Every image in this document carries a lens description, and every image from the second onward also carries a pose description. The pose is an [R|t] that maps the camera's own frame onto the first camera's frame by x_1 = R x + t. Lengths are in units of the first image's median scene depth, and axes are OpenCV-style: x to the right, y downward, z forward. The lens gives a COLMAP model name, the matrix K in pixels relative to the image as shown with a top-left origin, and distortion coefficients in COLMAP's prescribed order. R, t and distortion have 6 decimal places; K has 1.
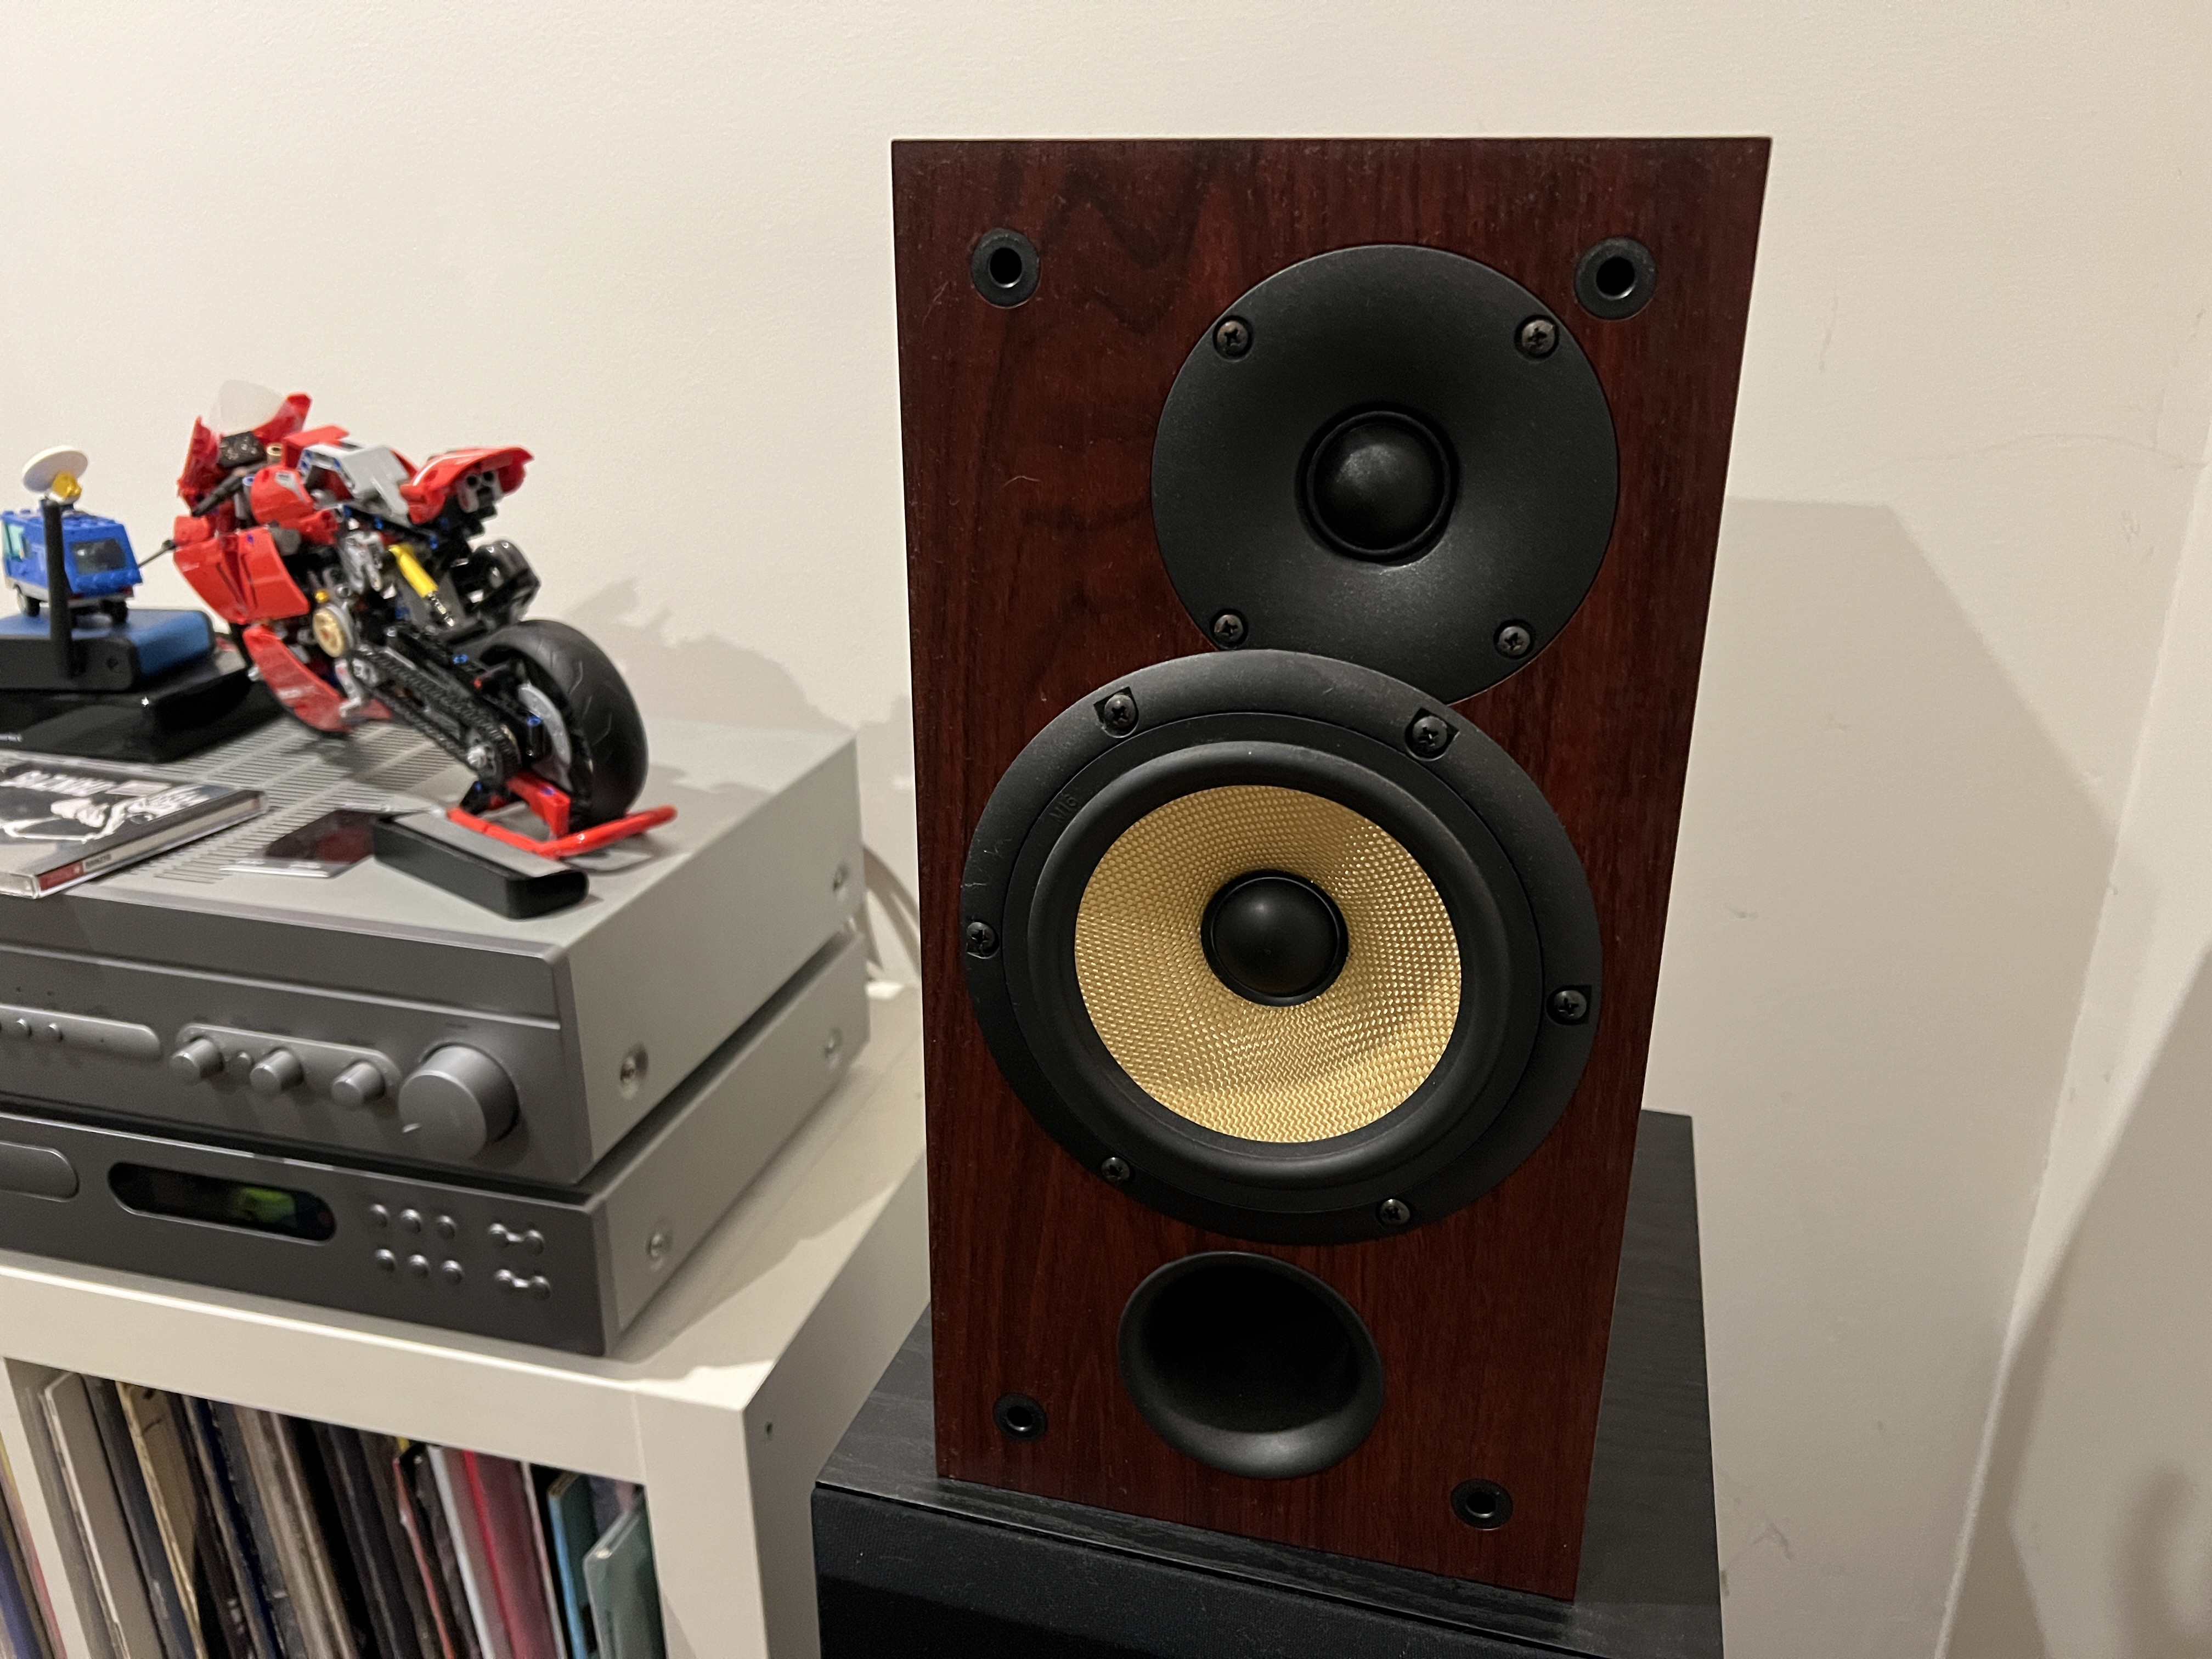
lens RADIAL K [[1710.4, 0, 1104.5], [0, 1710.4, 835.4], [0, 0, 1]] dist [0.032770, -0.055410]
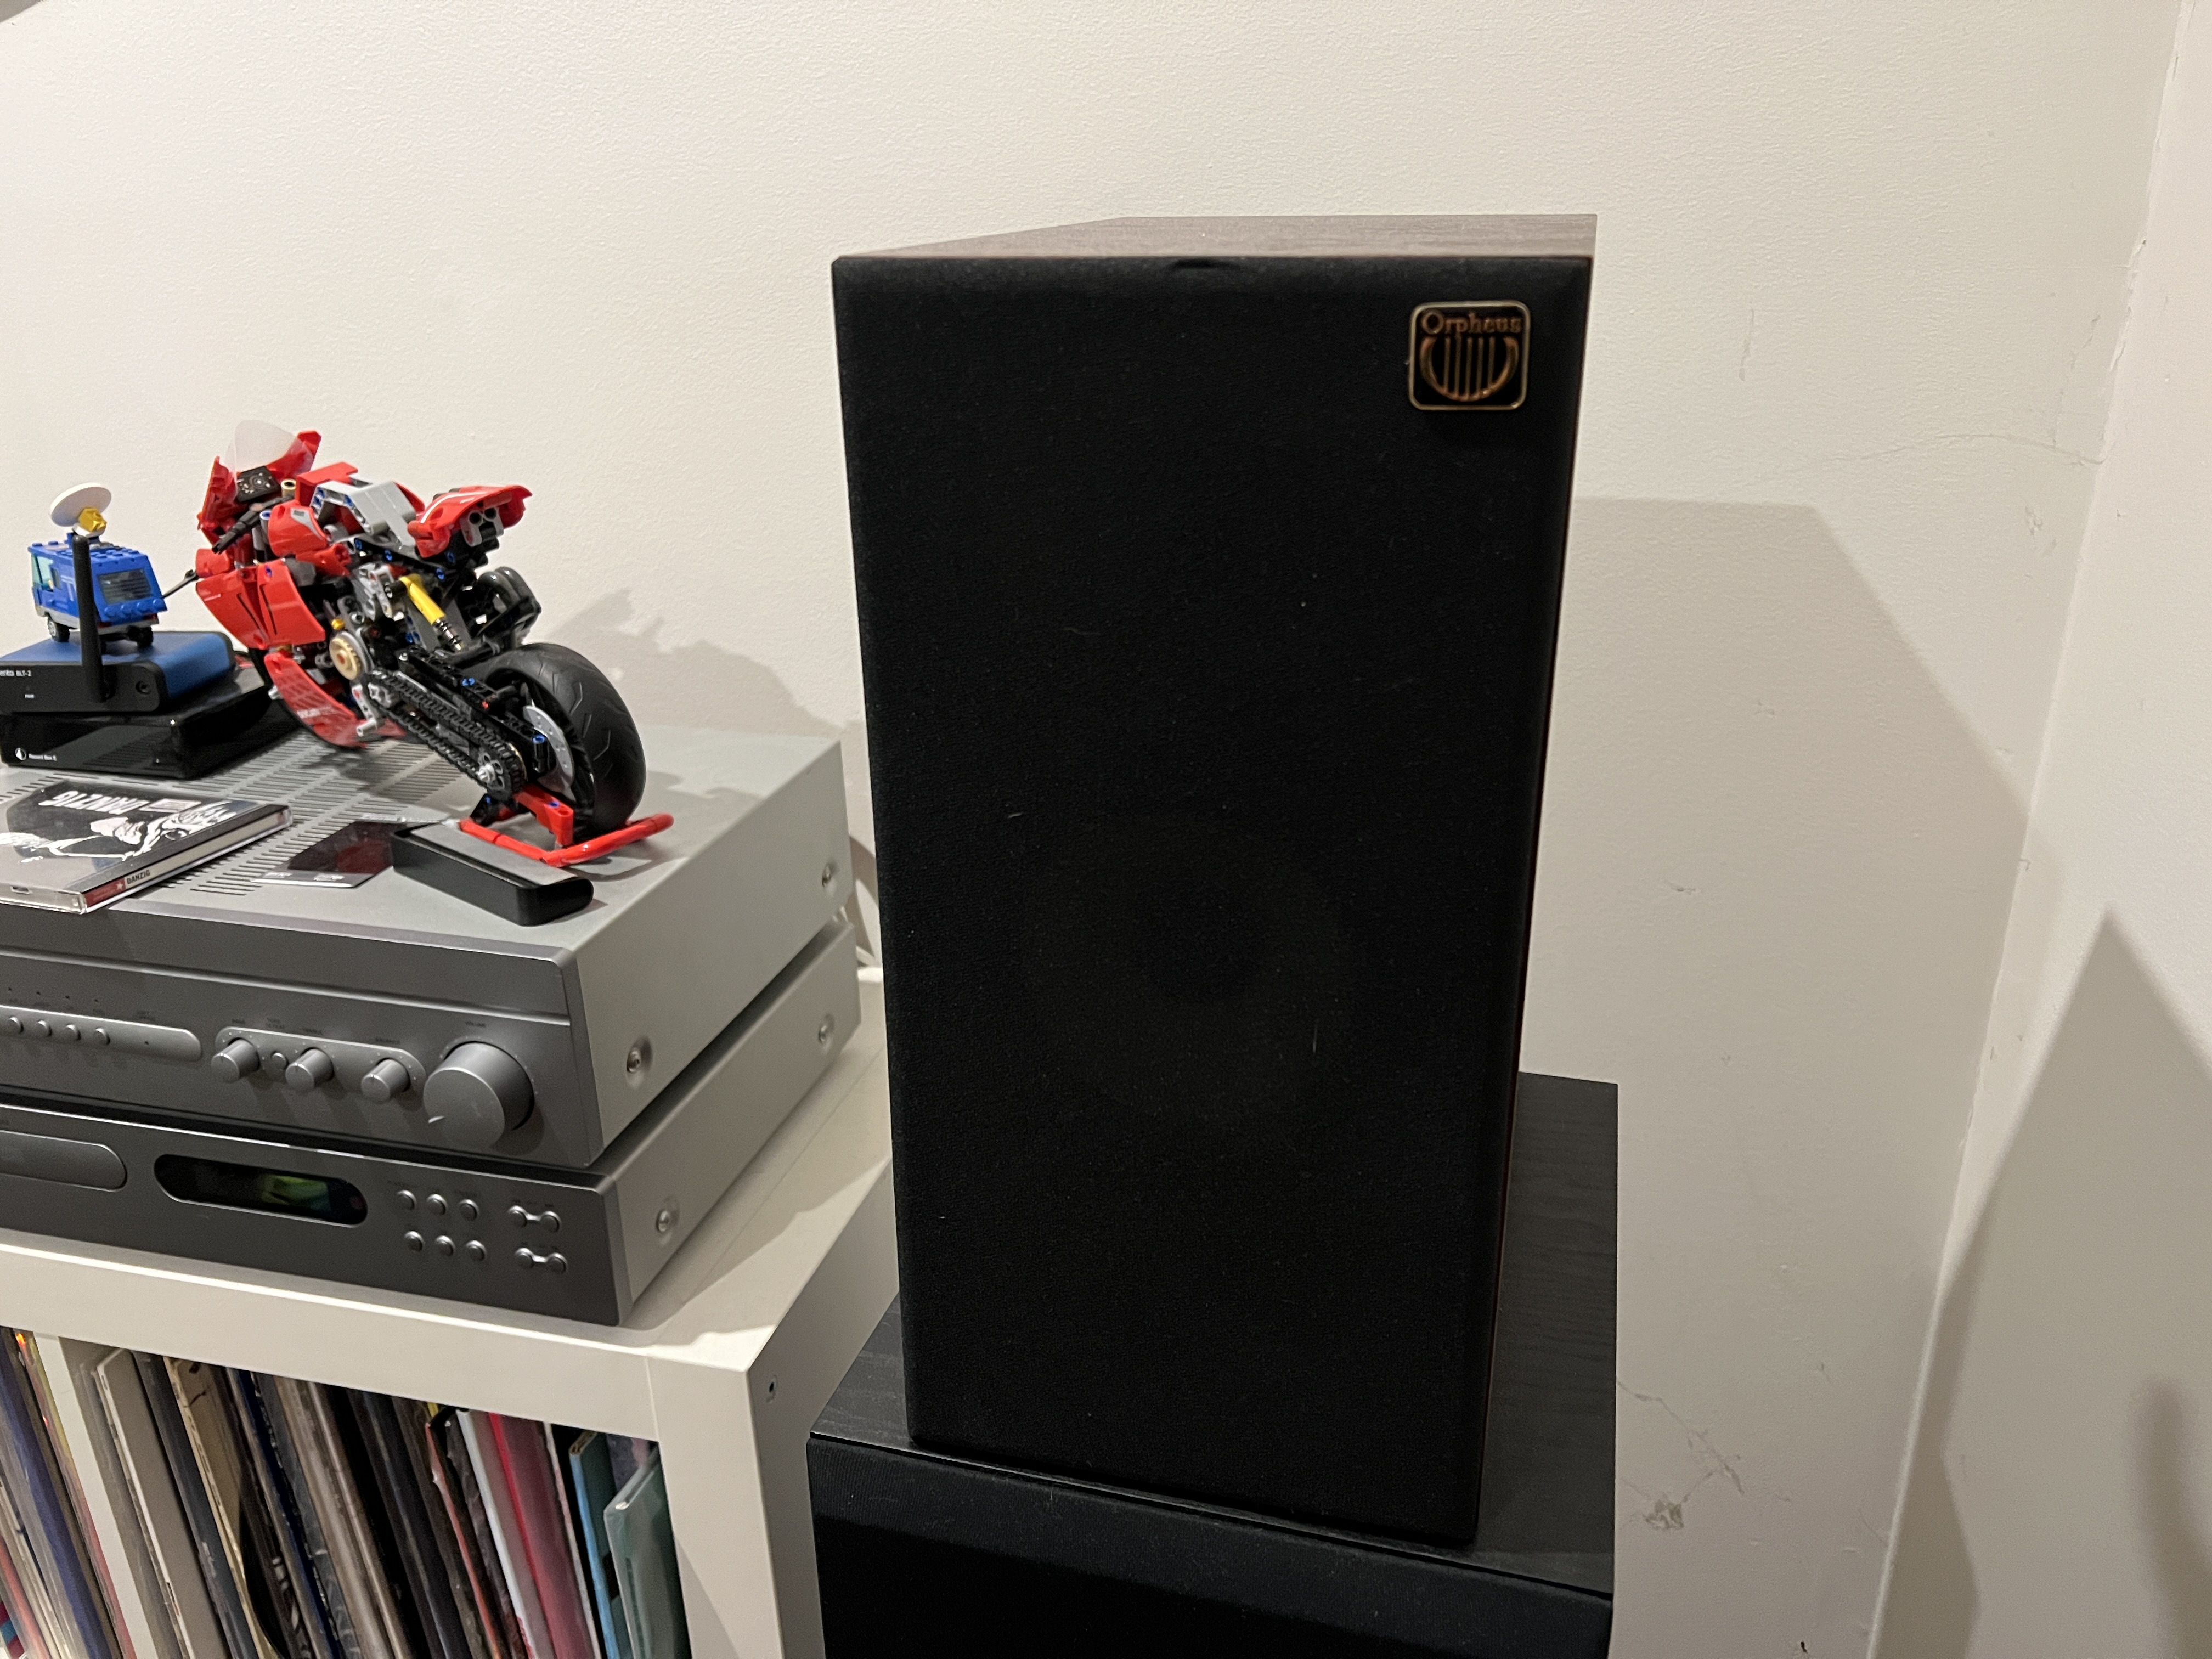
lens RADIAL K [[1709.2, 0, 1096.6], [0, 1709.2, 828.2], [0, 0, 1]] dist [0.044699, -0.073206]
pose [[0.999792, -0.019805, -0.004832, 0.020638], [0.019887, 0.999649, 0.017504, -0.021359], [0.004483, -0.017597, 0.999835, -0.072409]]
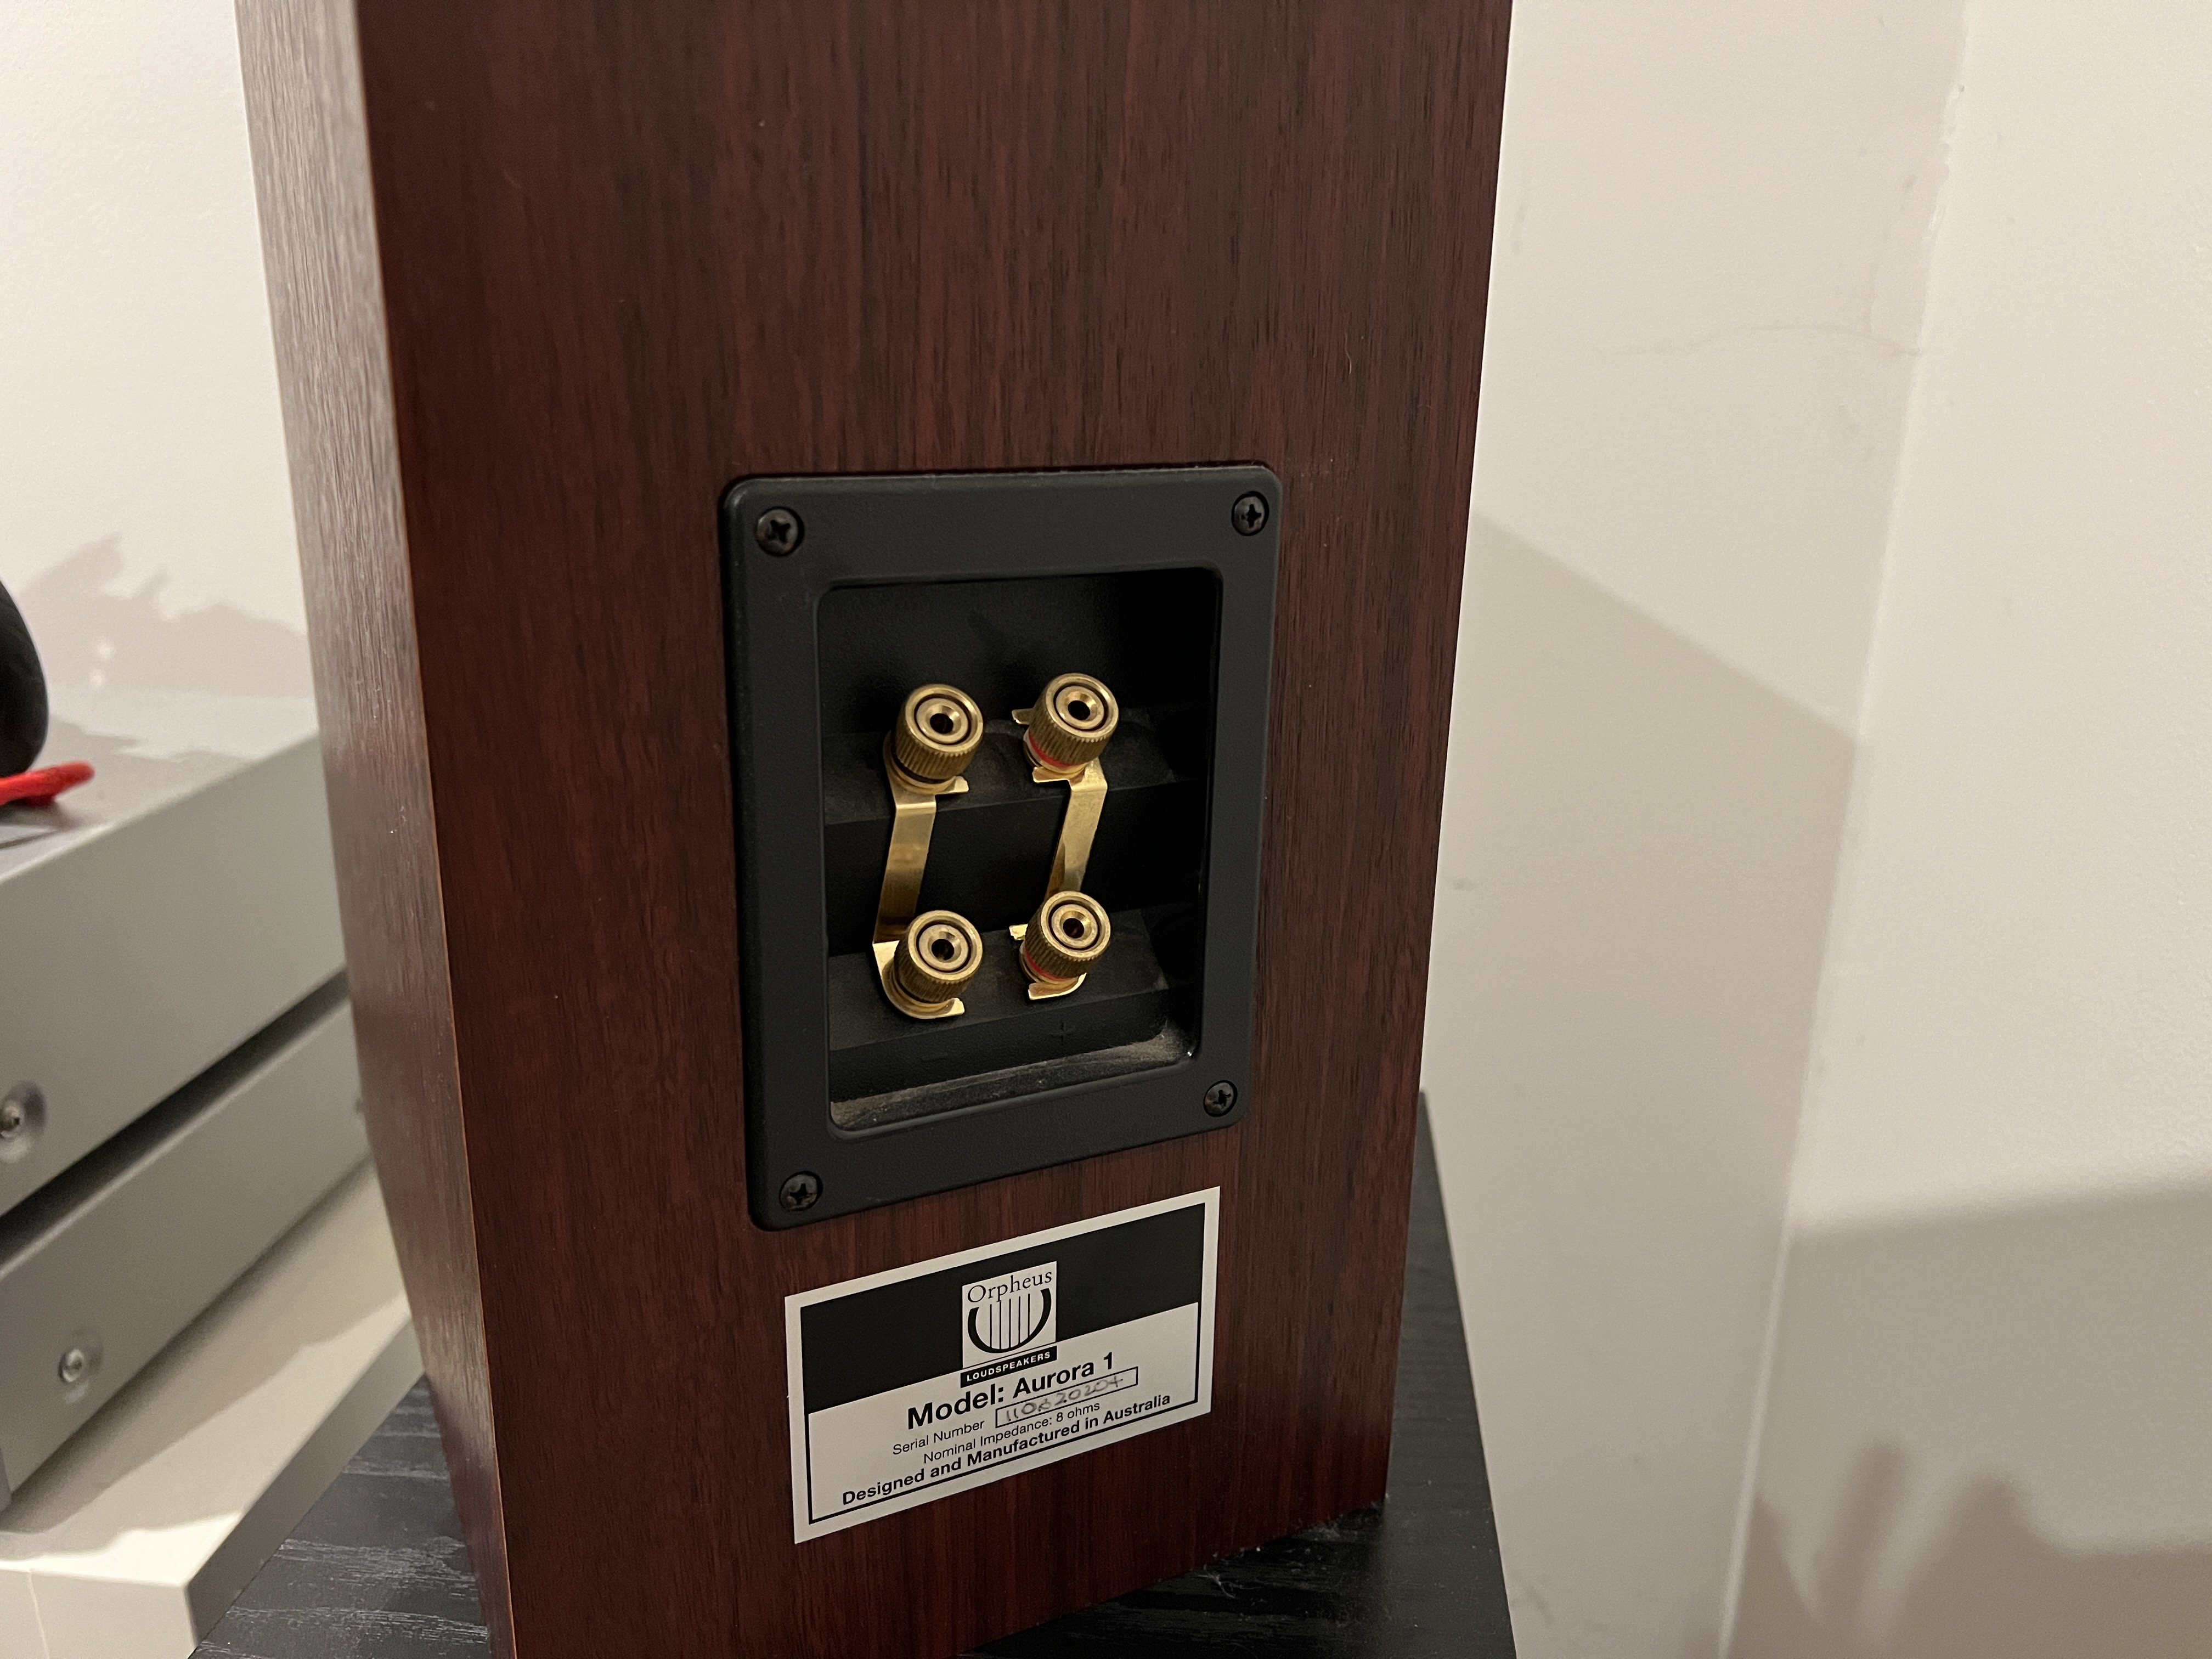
lens RADIAL K [[1709.2, 0, 1096.6], [0, 1709.2, 828.2], [0, 0, 1]] dist [0.044699, -0.073206]
pose [[0.985775, -0.032886, 0.164819, 0.053055], [0.043308, 0.997256, -0.060040, 0.073231], [-0.162393, 0.066324, 0.984495, 0.194996]]
